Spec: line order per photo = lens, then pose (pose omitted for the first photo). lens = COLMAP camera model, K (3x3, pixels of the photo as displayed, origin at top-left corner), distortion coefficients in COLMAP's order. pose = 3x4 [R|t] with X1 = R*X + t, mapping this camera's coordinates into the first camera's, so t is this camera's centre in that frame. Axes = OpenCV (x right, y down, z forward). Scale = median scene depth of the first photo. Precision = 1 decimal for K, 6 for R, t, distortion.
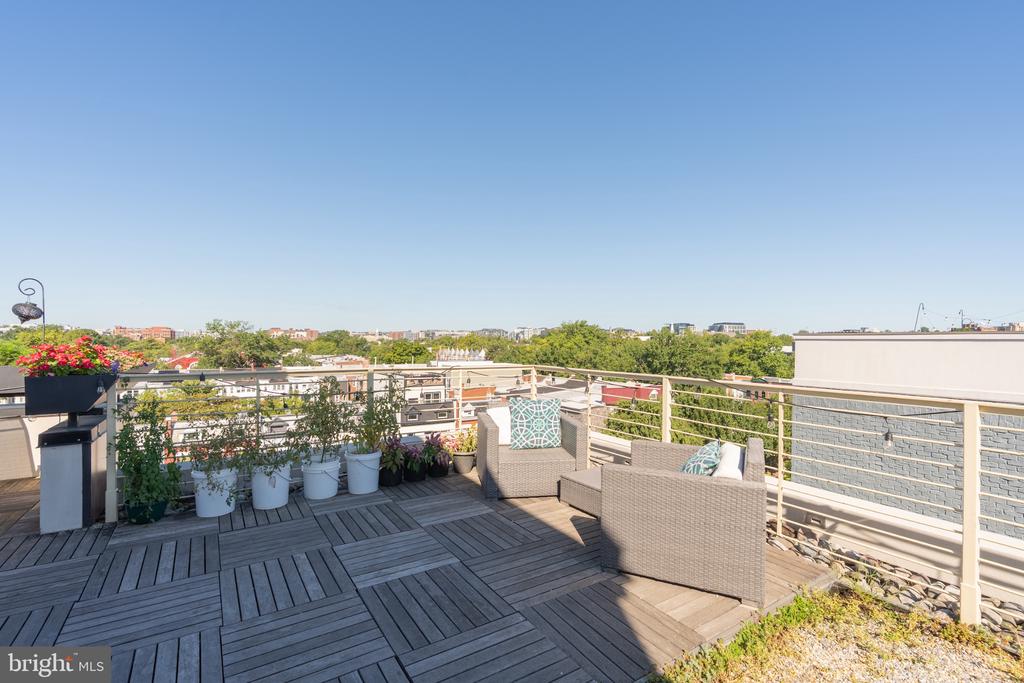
lens RADIAL K [[467.7, 0, 512.0], [0, 467.7, 348.2], [0, 0, 1]] dist [0.000386, 0.000200]
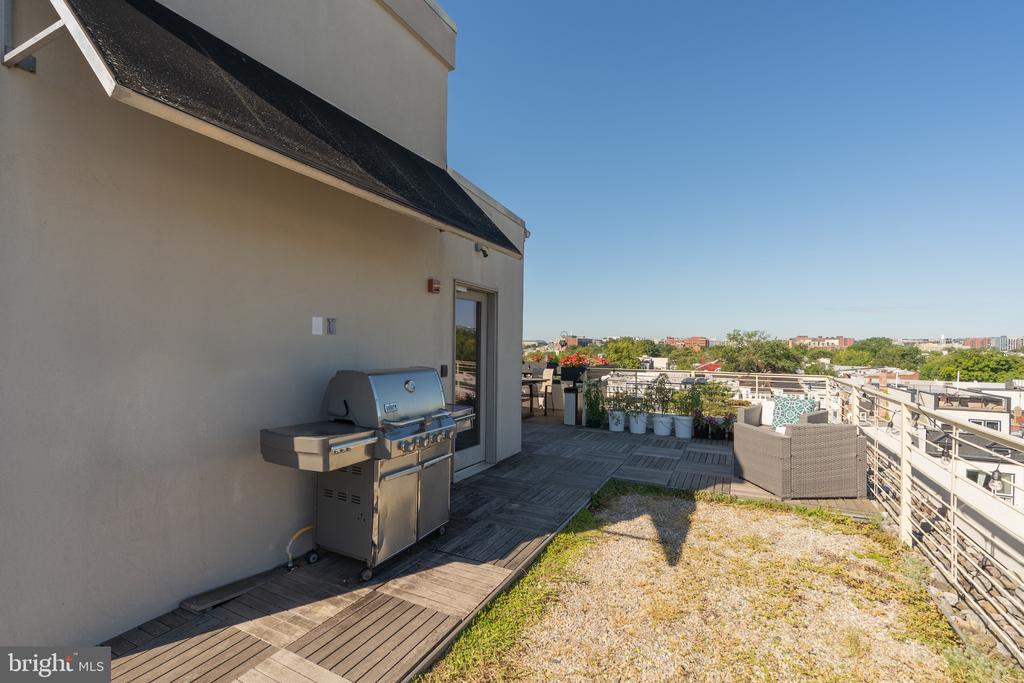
lens RADIAL K [[477.0, 0, 493.5], [0, 477.0, 344.3], [0, 0, 1]] dist [0.000768, 0.000519]
pose [[0.488577, -0.003021, -0.872516, 0.064596], [-0.018947, 0.999721, -0.014071, -0.001181], [0.872315, 0.023406, 0.488383, -0.038505]]
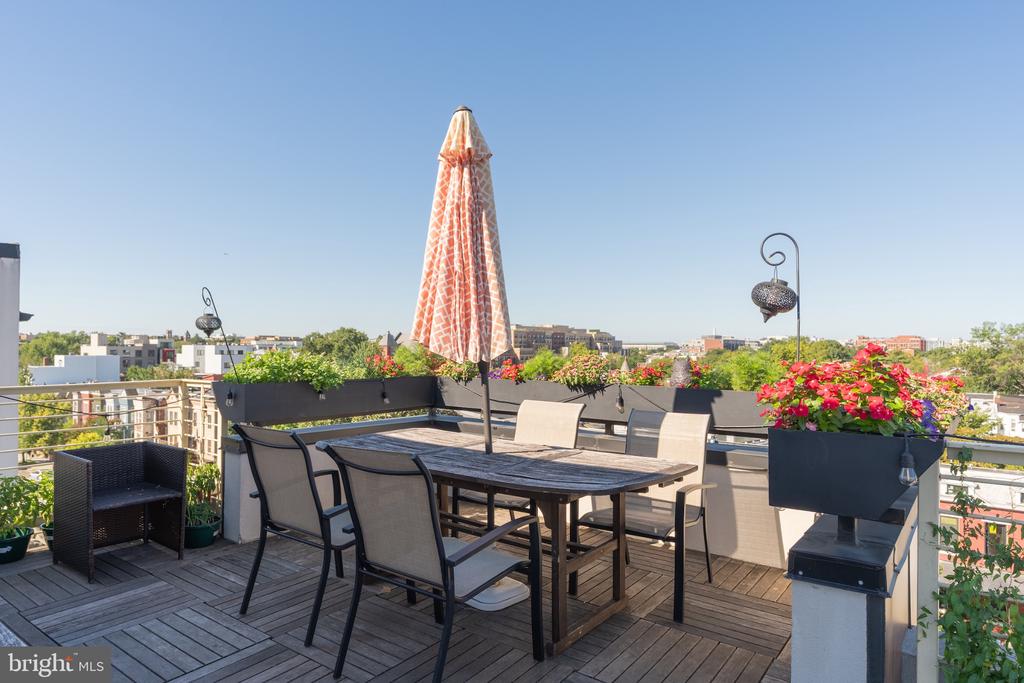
lens RADIAL K [[614.2, 0, 512.0], [0, 614.2, 341.5], [0, 0, 1]] dist [-0.000395, -0.000748]
pose [[0.348720, -0.017192, -0.937069, -0.027868], [-0.015097, 0.999599, -0.023957, -0.000527], [0.937105, 0.022501, 0.348320, 0.027451]]
